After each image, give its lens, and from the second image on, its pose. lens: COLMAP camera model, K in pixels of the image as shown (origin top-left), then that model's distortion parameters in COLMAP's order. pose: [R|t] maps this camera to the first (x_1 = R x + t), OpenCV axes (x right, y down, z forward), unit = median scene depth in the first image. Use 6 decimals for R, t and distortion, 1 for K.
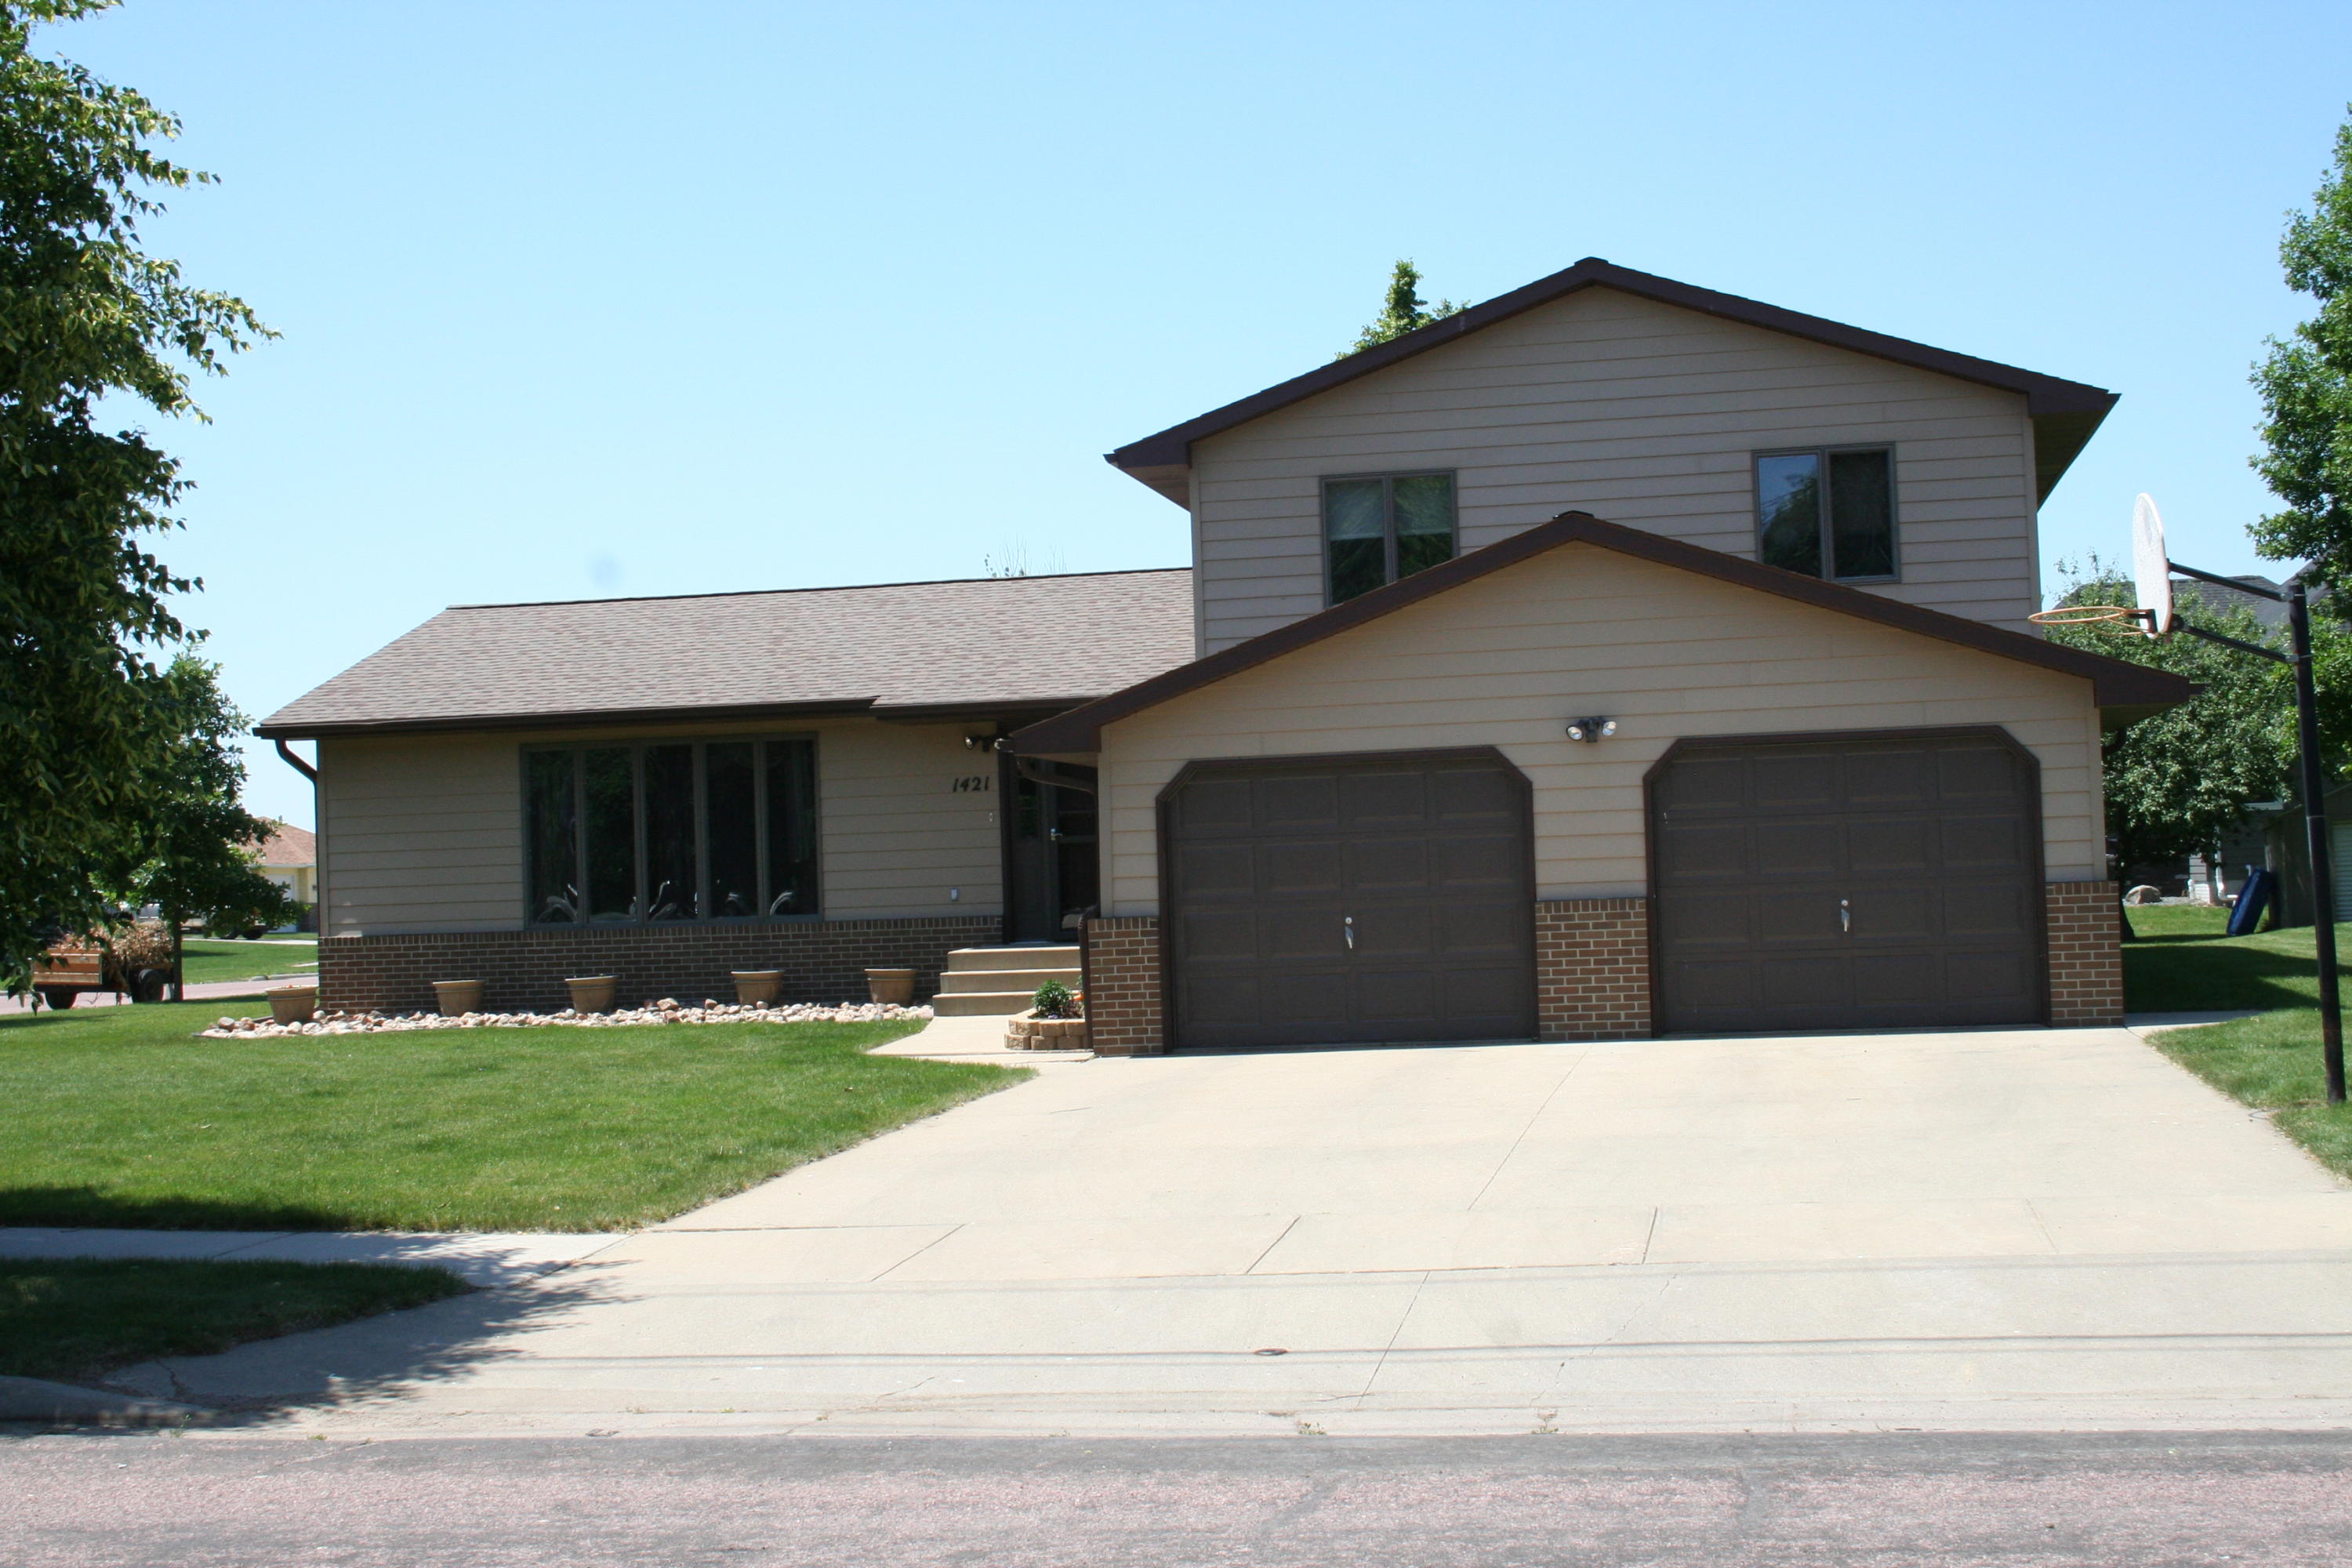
lens RADIAL K [[3201.7, 0, 1176.2], [0, 3201.7, 787.8], [0, 0, 1]] dist [-0.075750, 0.000000]
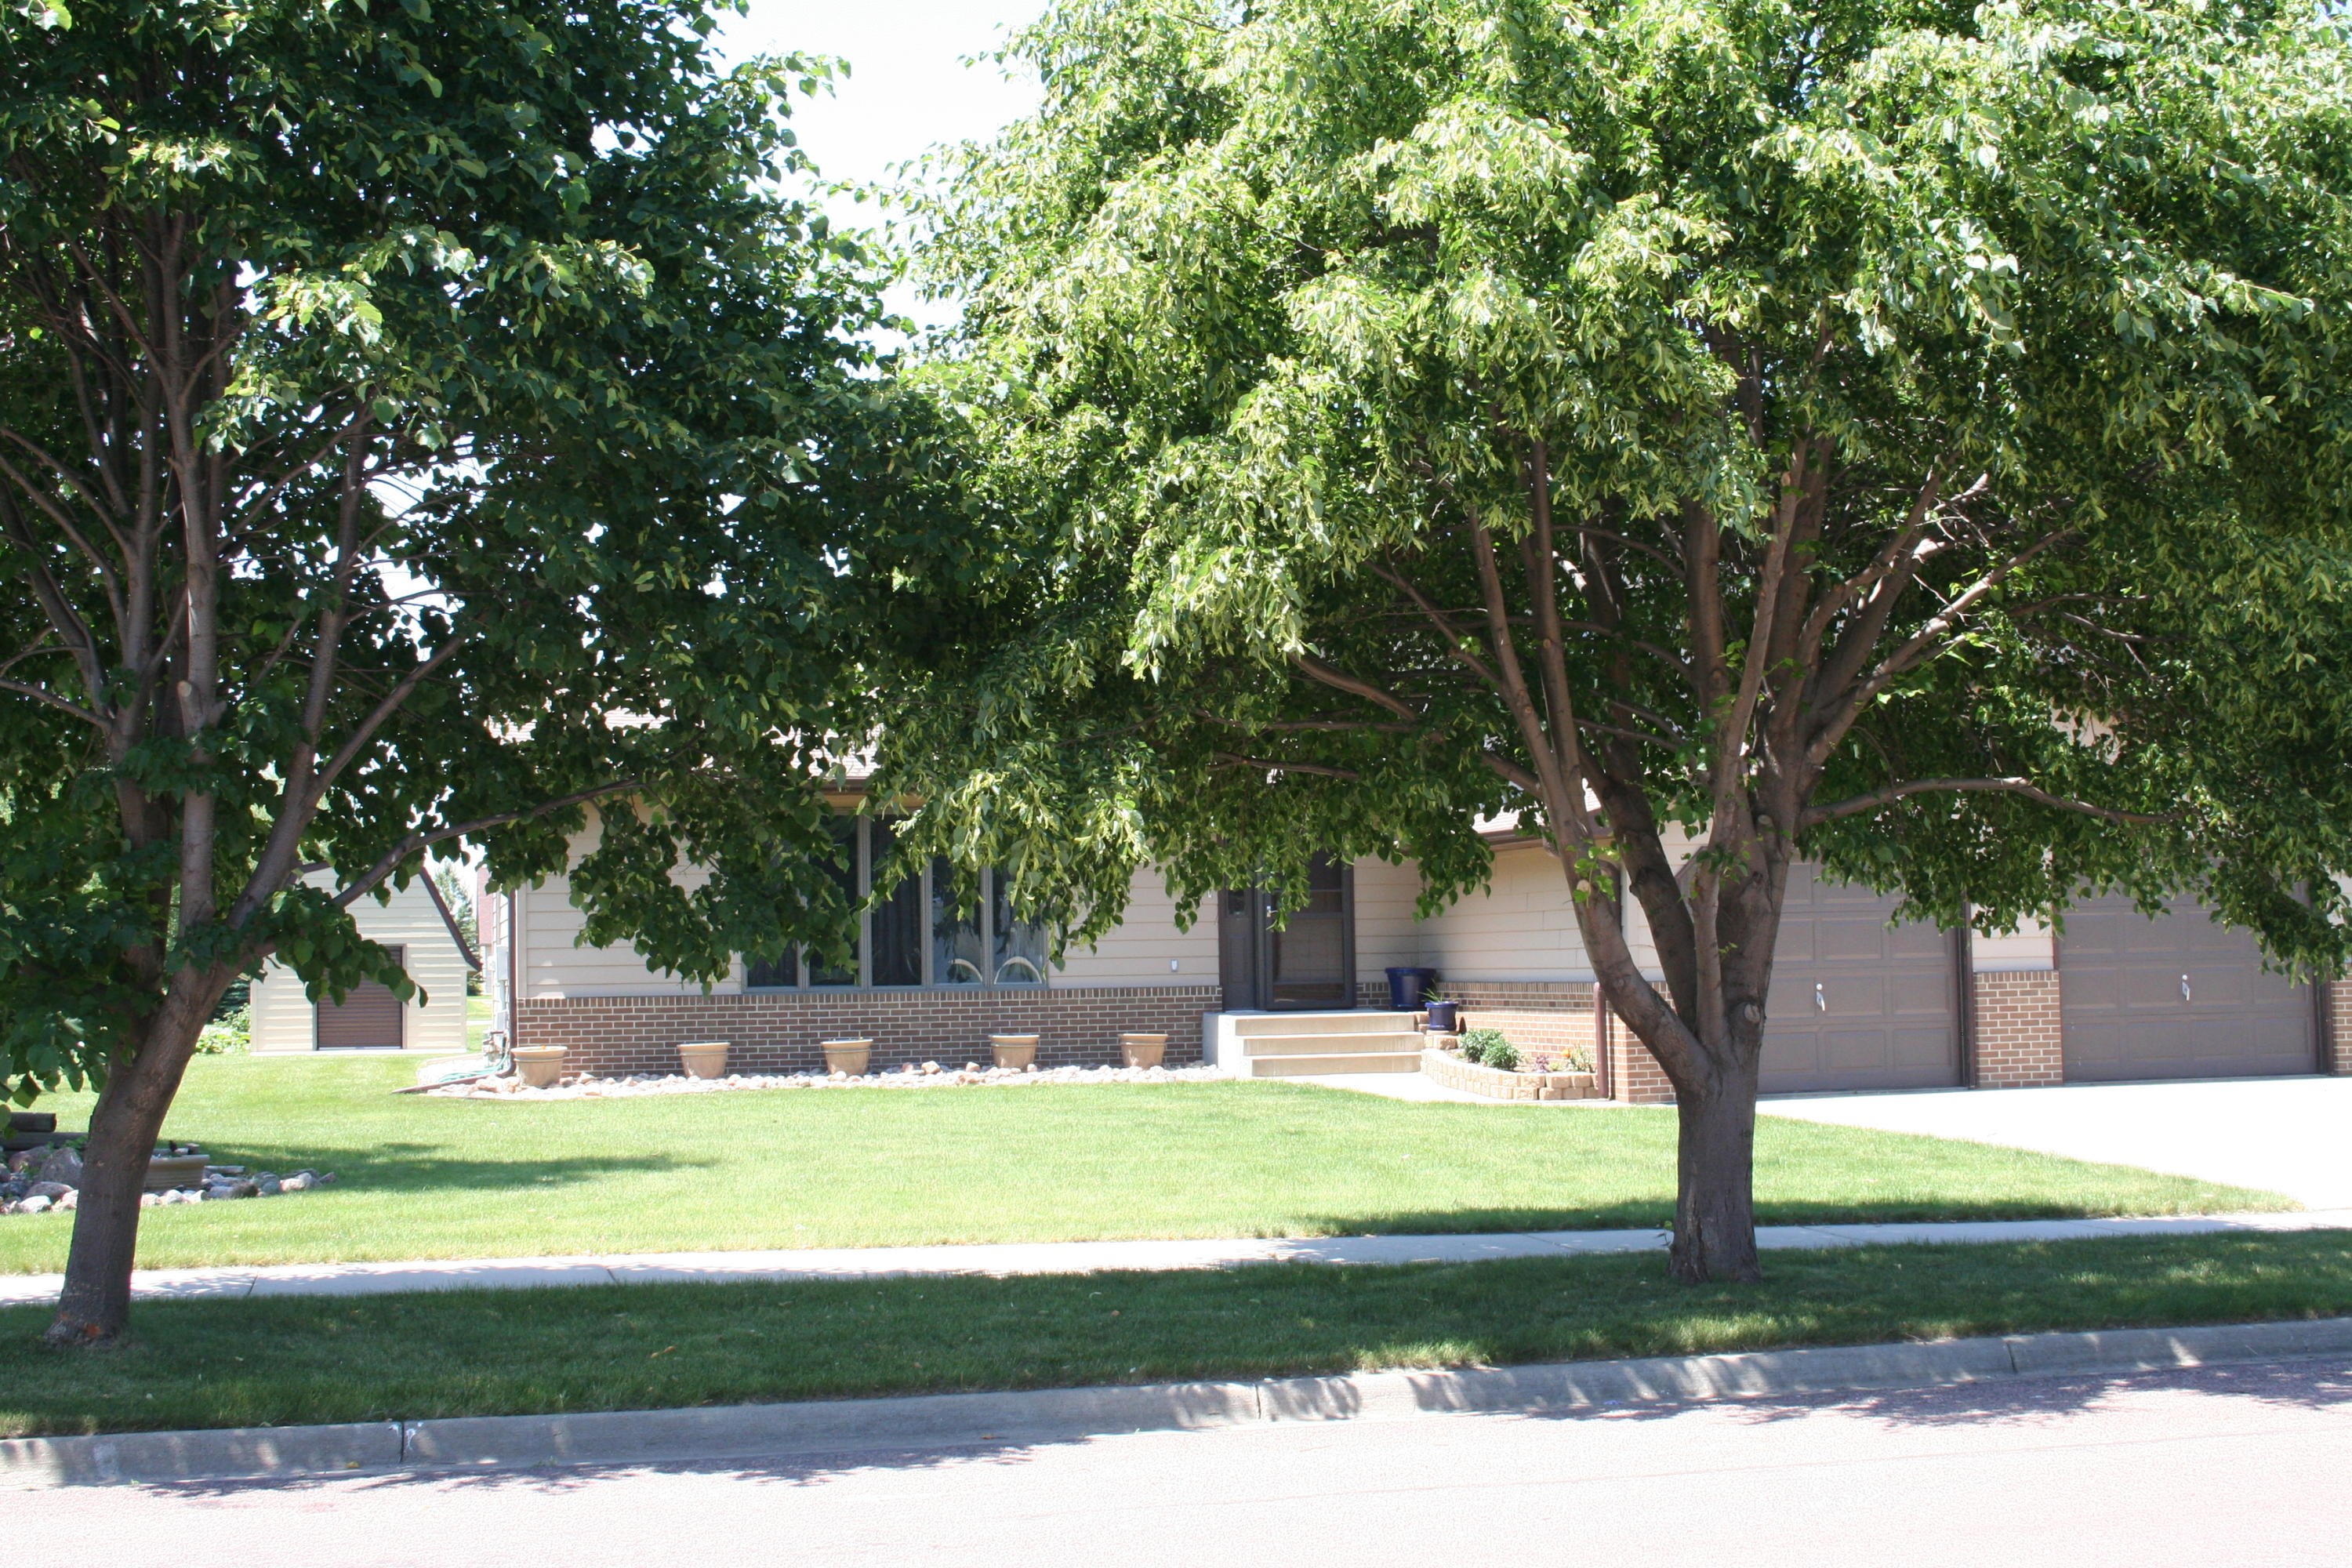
lens RADIAL K [[3201.7, 0, 1177.4], [0, 3201.7, 784.4], [0, 0, 1]] dist [-0.075750, 0.000000]
pose [[0.911689, 0.039337, 0.408993, -0.511746], [-0.024603, 0.998847, -0.041226, 0.017262], [-0.410143, 0.027523, 0.911606, 0.027768]]
